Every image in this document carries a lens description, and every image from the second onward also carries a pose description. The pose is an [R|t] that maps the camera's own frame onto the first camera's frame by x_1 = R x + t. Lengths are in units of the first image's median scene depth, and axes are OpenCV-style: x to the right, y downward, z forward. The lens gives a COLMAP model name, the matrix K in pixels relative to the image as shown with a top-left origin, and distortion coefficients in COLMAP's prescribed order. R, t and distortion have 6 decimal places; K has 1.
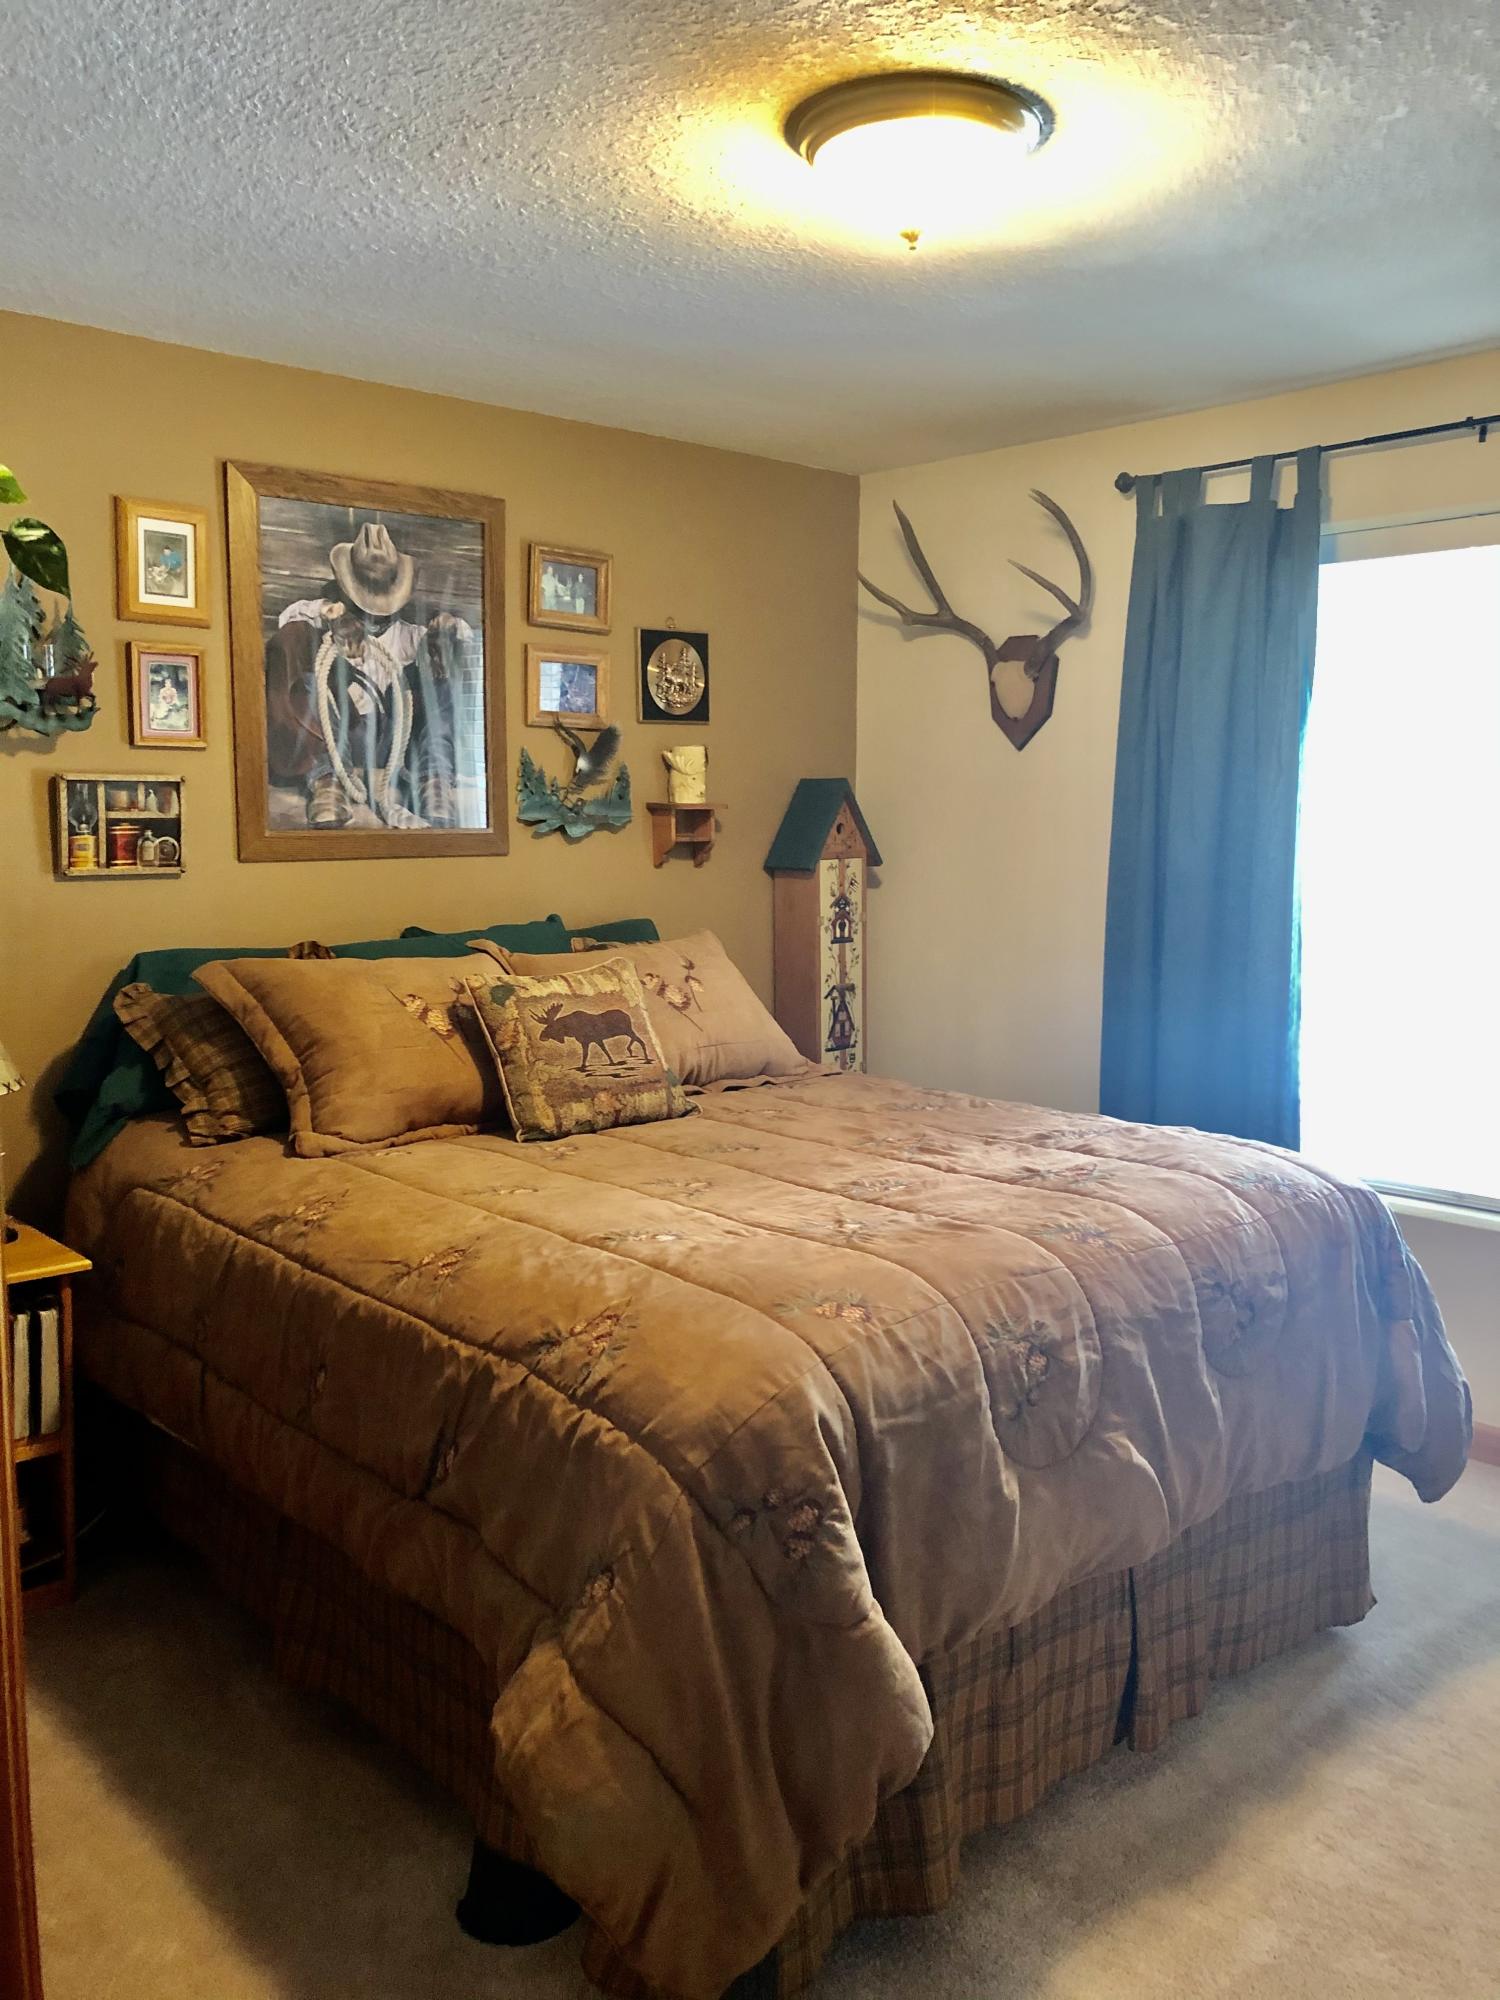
lens RADIAL K [[1641.0, 0, 751.1], [0, 1641.0, 1003.9], [0, 0, 1]] dist [0.019038, -0.006400]
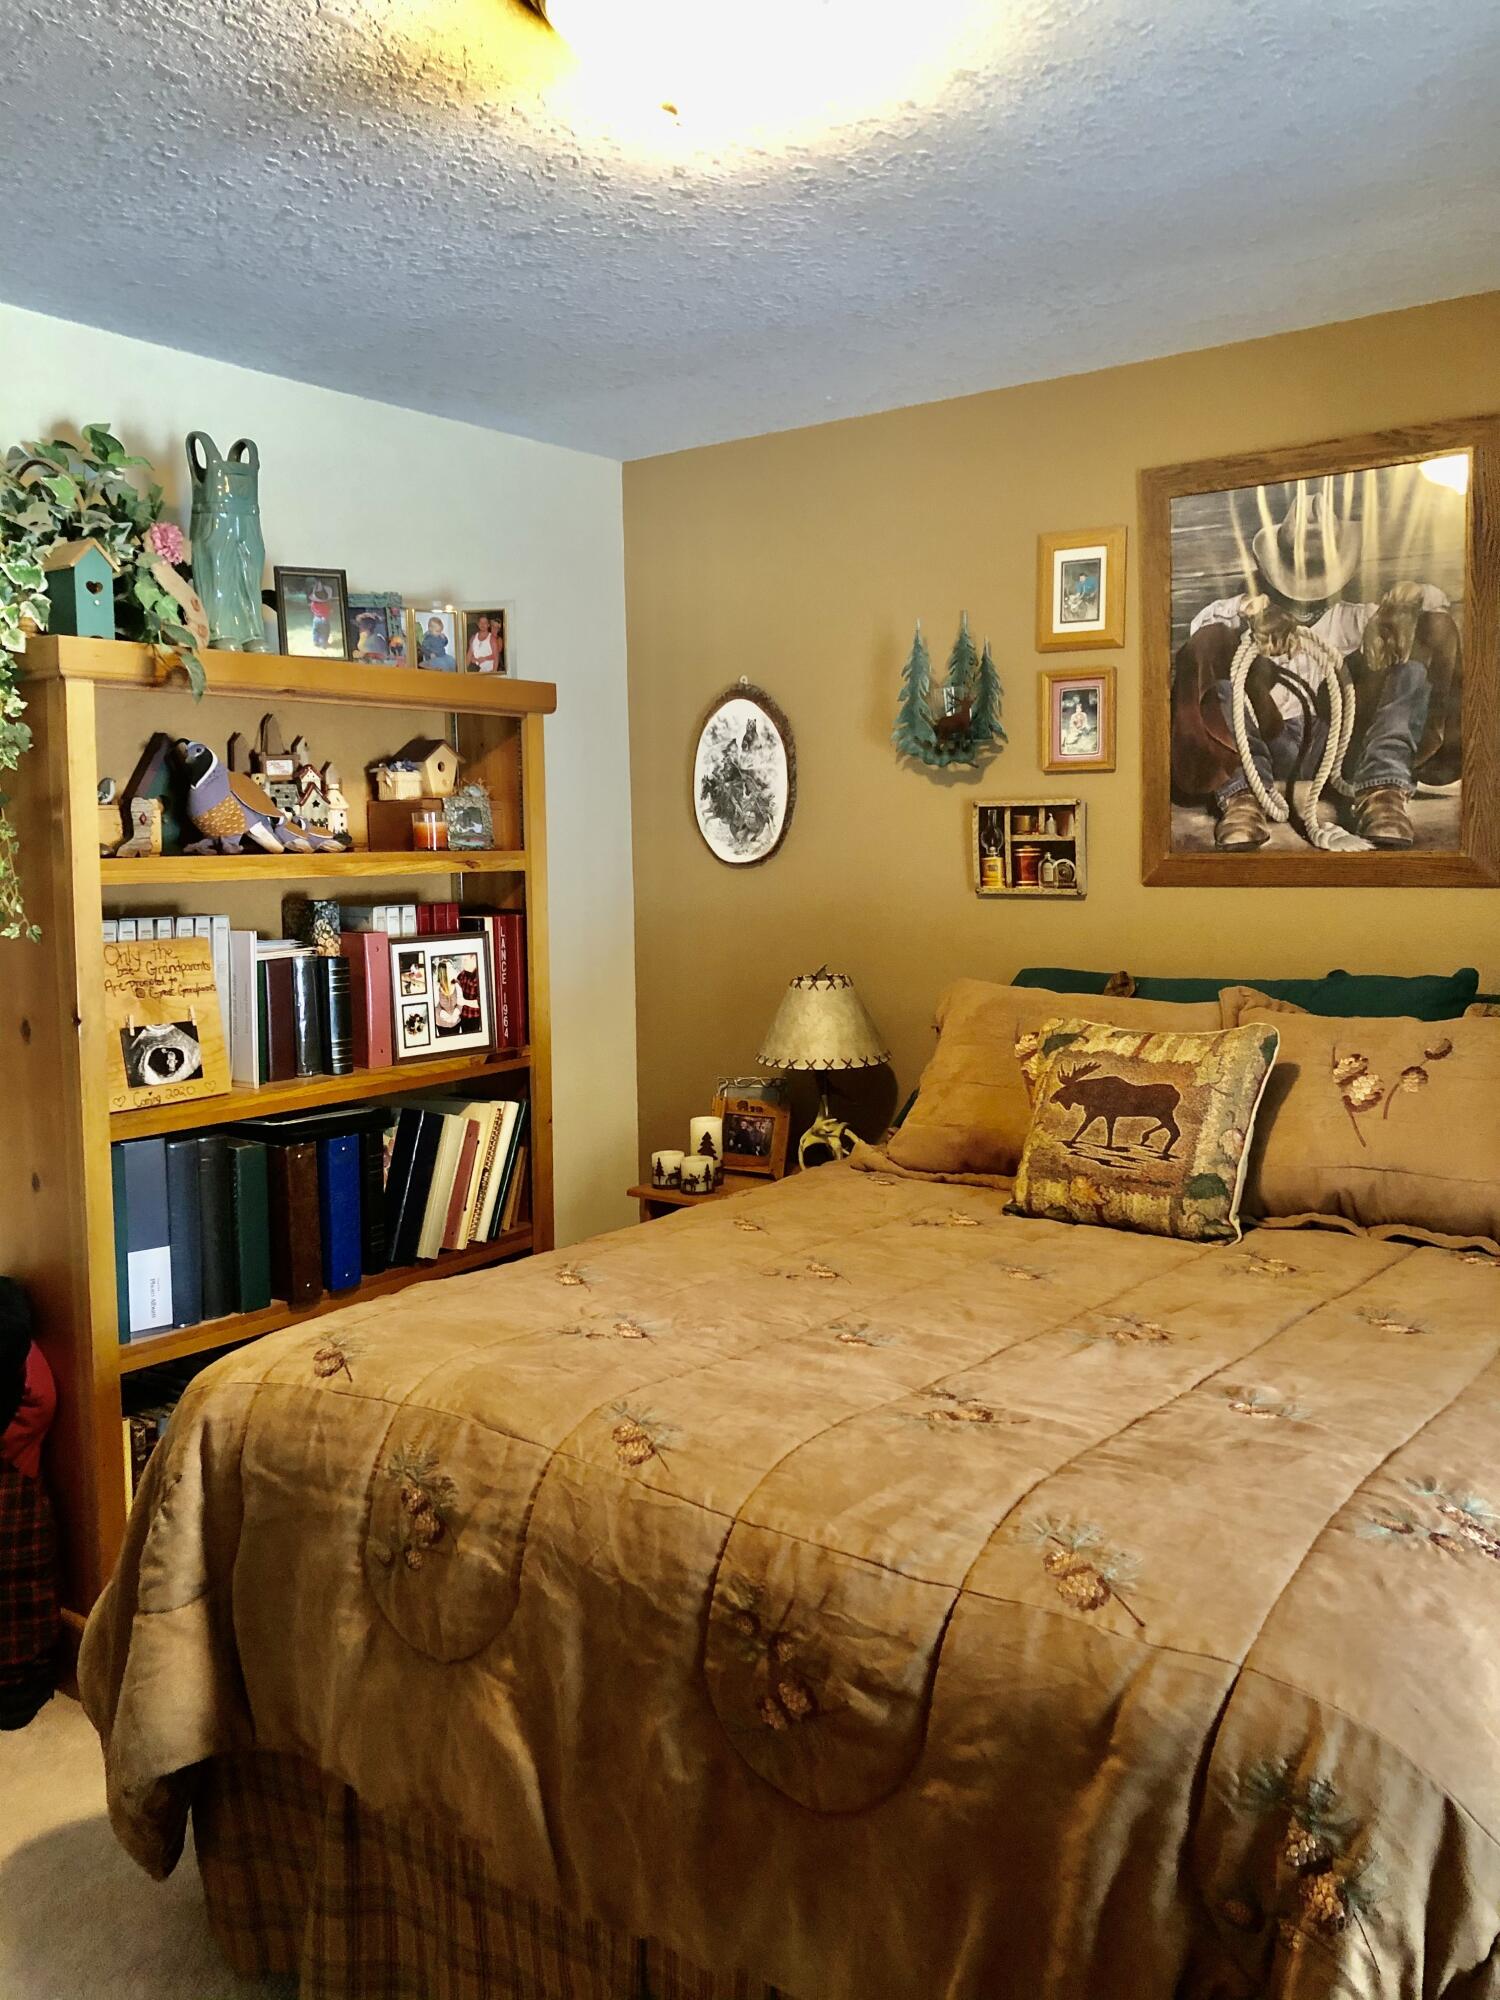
lens RADIAL K [[1641.0, 0, 752.2], [0, 1641.0, 993.7], [0, 0, 1]] dist [0.019038, -0.006400]
pose [[0.193107, 0.092850, -0.976775, 0.609003], [-0.104716, 0.991777, 0.073574, -0.072753], [0.975574, 0.088076, 0.201242, 0.608670]]
